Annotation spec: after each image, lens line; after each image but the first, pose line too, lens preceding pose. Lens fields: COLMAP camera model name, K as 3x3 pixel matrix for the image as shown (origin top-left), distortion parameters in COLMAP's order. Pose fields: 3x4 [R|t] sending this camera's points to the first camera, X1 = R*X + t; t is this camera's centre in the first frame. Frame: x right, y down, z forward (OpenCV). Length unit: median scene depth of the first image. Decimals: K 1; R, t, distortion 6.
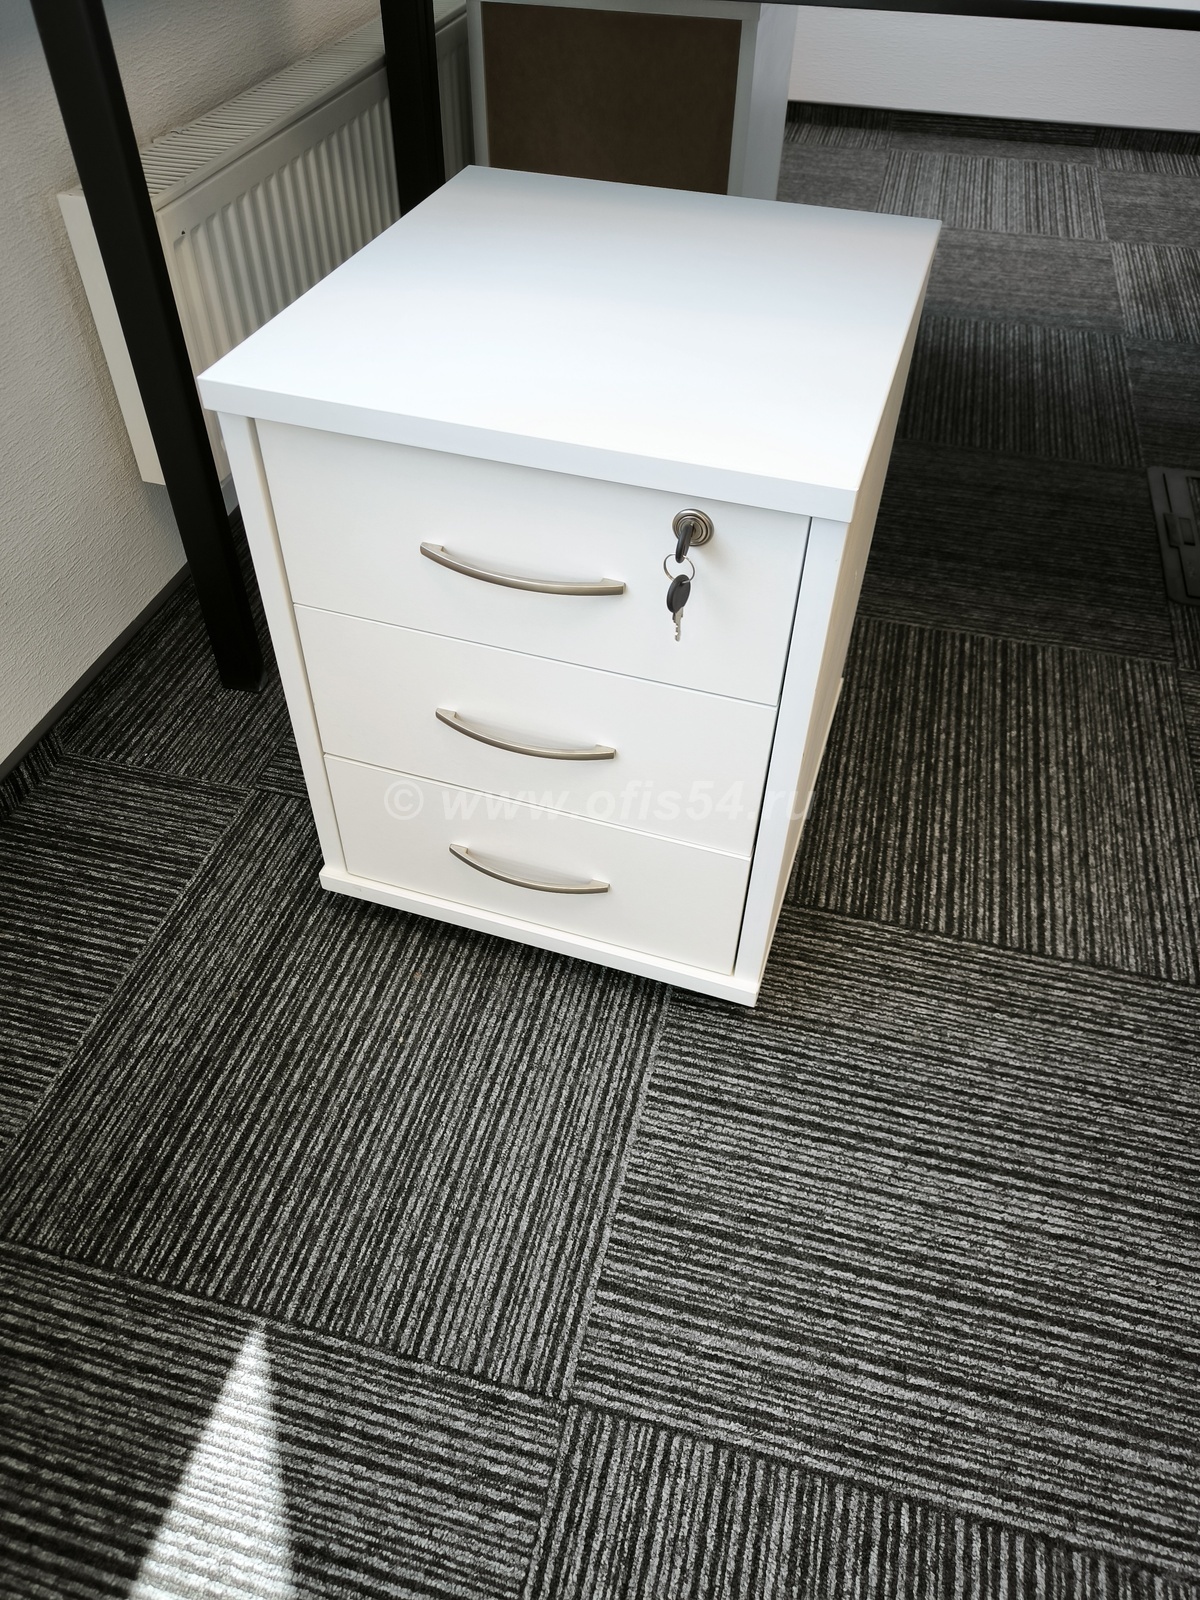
lens RADIAL K [[1129.4, 0, 563.0], [0, 1129.4, 800.6], [0, 0, 1]] dist [0.017890, -0.010510]
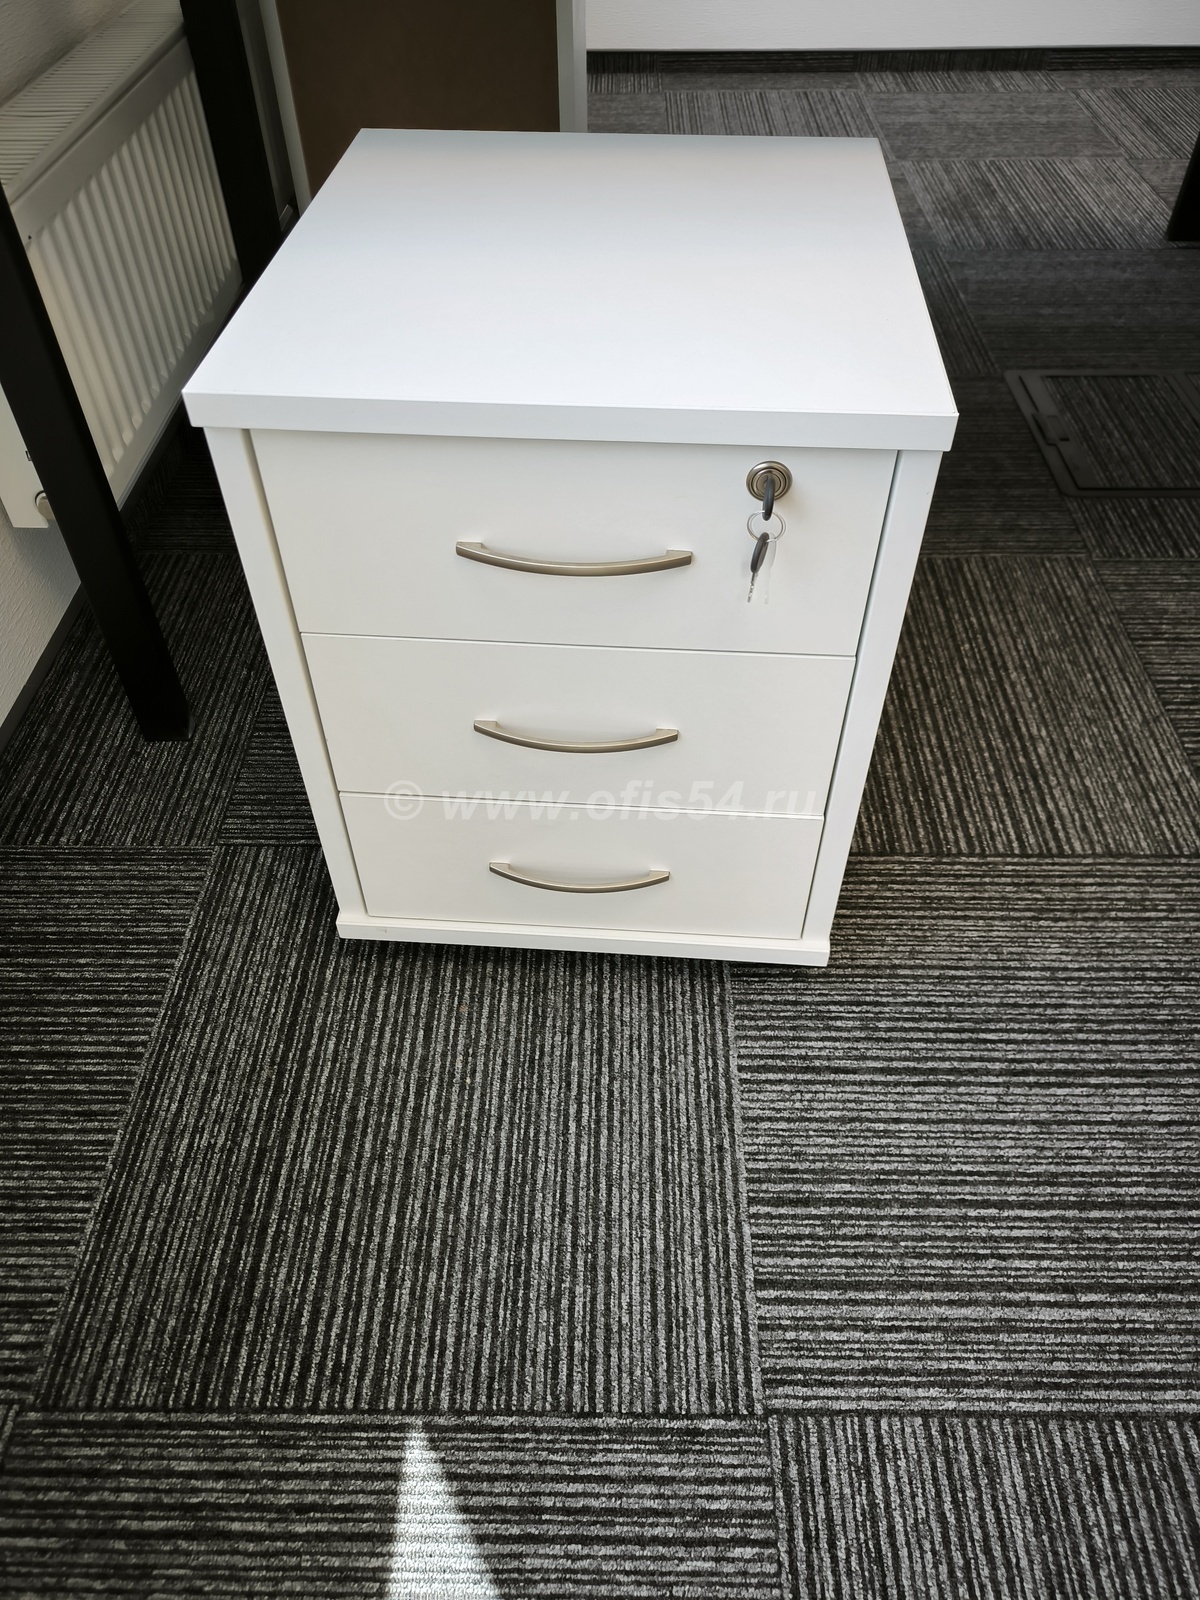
lens RADIAL K [[1129.4, 0, 563.0], [0, 1129.4, 800.6], [0, 0, 1]] dist [0.017890, -0.010510]
pose [[0.968576, -0.186786, 0.164231, -0.204768], [0.183578, 0.982395, 0.034636, -0.036172], [-0.167809, -0.003399, 0.985814, 0.087433]]
